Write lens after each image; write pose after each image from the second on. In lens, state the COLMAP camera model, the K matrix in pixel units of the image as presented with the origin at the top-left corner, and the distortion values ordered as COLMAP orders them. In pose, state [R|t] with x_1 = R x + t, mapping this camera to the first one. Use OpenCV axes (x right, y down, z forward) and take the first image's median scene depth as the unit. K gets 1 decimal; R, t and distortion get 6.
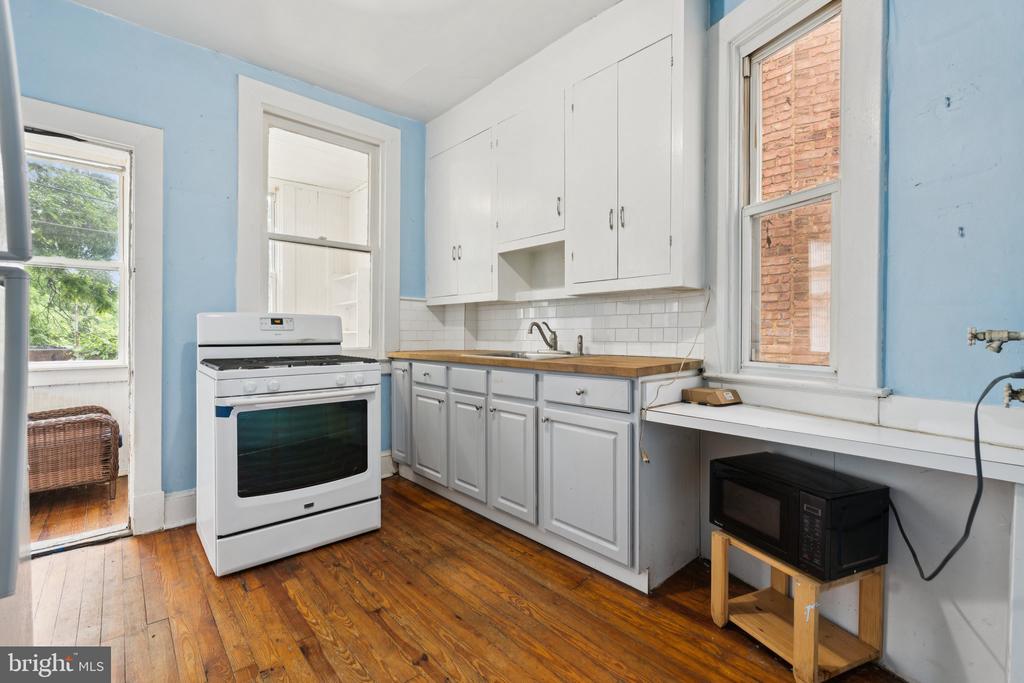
lens RADIAL K [[455.7, 0, 503.0], [0, 455.7, 339.3], [0, 0, 1]] dist [-0.002511, -0.000423]
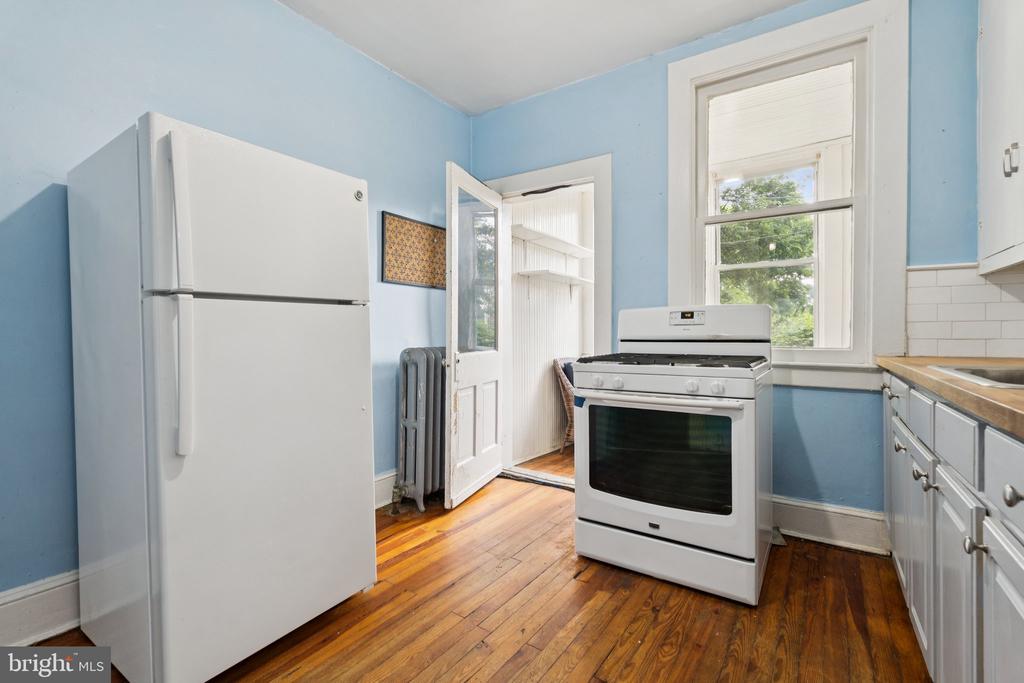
lens RADIAL K [[455.7, 0, 509.9], [0, 455.7, 336.4], [0, 0, 1]] dist [-0.002511, -0.000423]
pose [[0.250504, 0.004169, -0.968107, 0.315605], [-0.007422, 0.999970, 0.002386, 0.004021], [0.968087, 0.006588, 0.250527, 0.473161]]
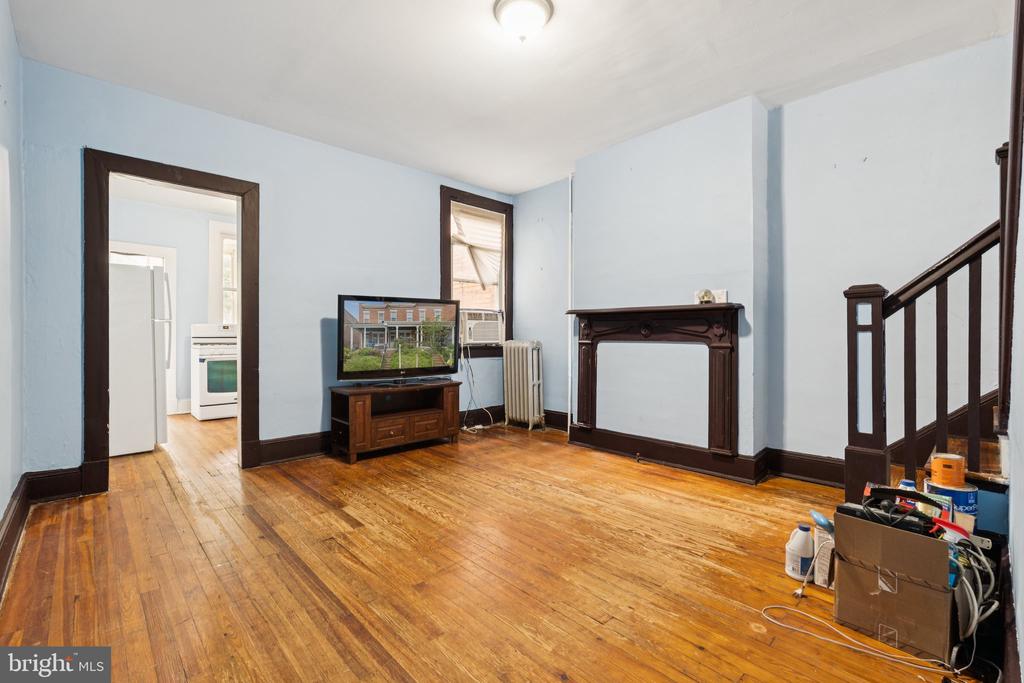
lens RADIAL K [[455.7, 0, 490.5], [0, 455.7, 337.8], [0, 0, 1]] dist [-0.002511, -0.000423]
pose [[0.999923, -0.003139, 0.012024, 0.910981], [0.003224, 0.999970, -0.007112, 0.038159], [-0.012001, 0.007150, 0.999902, -1.473089]]
